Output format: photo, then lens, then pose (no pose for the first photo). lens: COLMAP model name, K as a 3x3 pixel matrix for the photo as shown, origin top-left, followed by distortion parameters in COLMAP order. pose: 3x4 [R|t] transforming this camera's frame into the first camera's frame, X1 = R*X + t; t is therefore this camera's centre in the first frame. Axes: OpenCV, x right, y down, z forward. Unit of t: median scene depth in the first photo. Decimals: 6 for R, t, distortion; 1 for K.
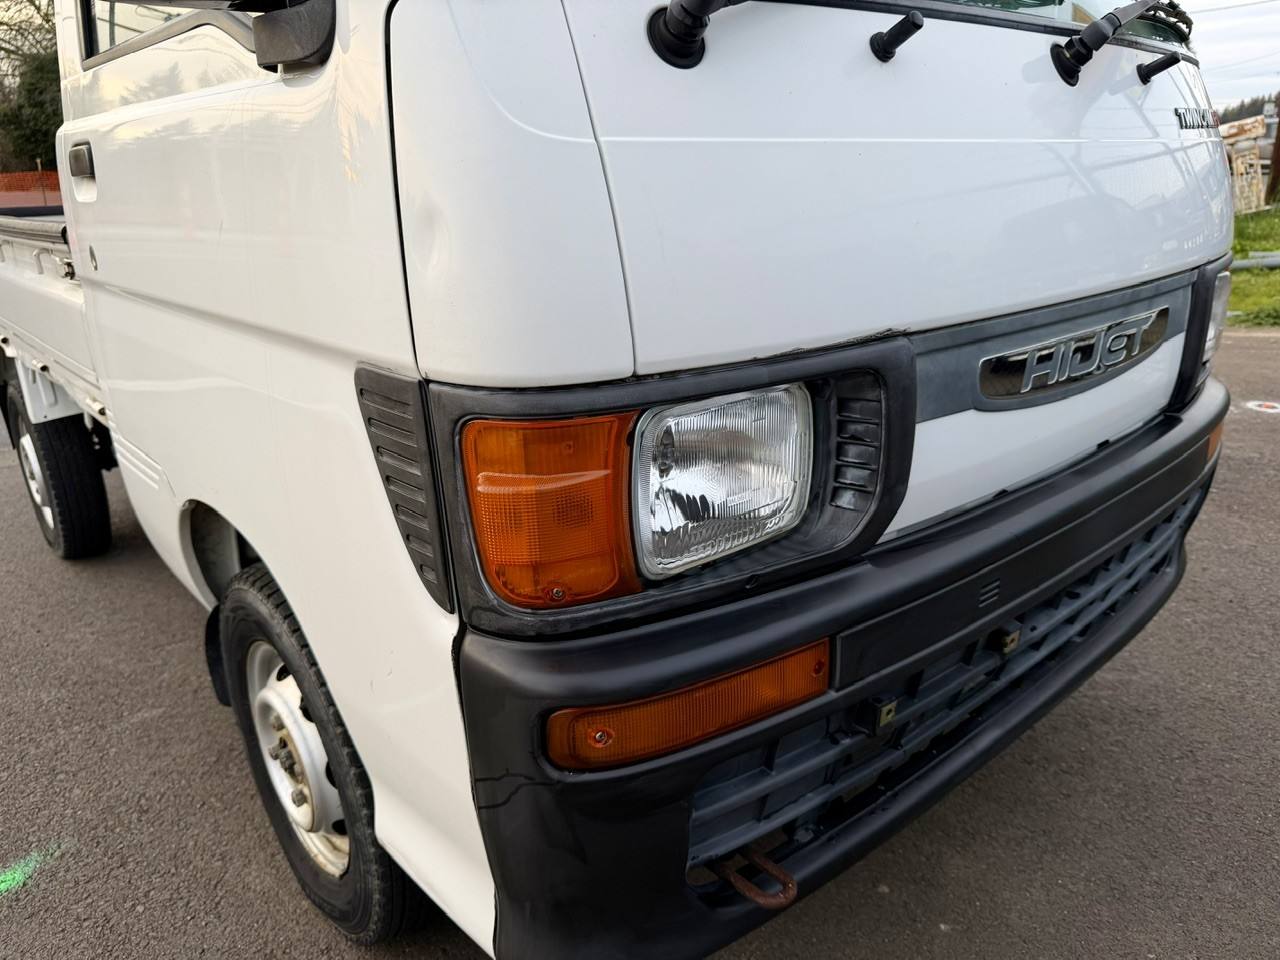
lens RADIAL K [[924.1, 0, 641.2], [0, 924.1, 487.4], [0, 0, 1]] dist [0.036539, -0.053367]
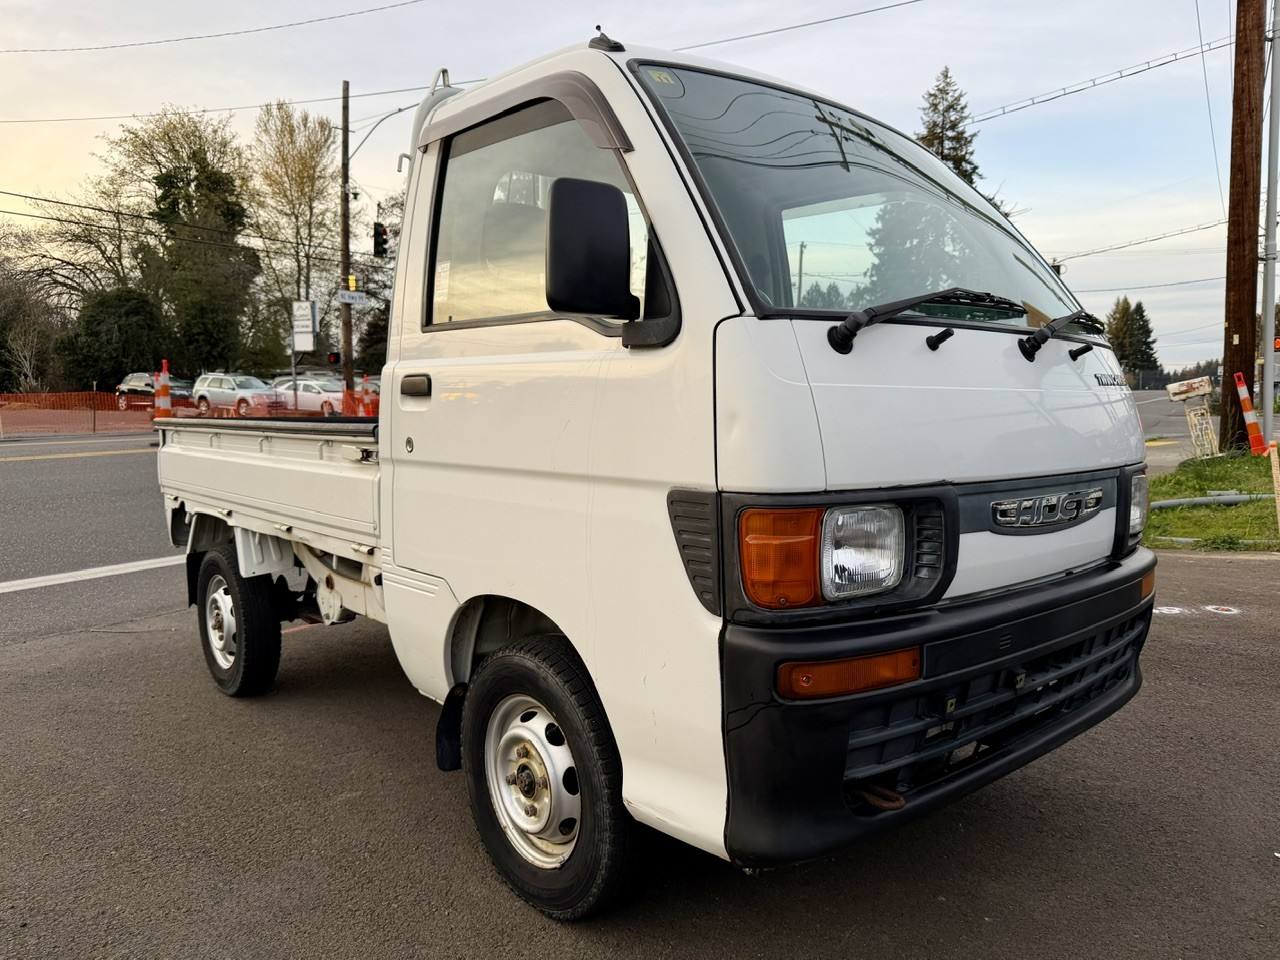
lens RADIAL K [[924.1, 0, 641.2], [0, 924.1, 487.4], [0, 0, 1]] dist [0.036539, -0.053367]
pose [[0.999587, 0.028158, 0.005748, -0.311559], [-0.025929, 0.969883, -0.242189, 0.275578], [-0.012394, 0.241940, 0.970212, -0.712799]]
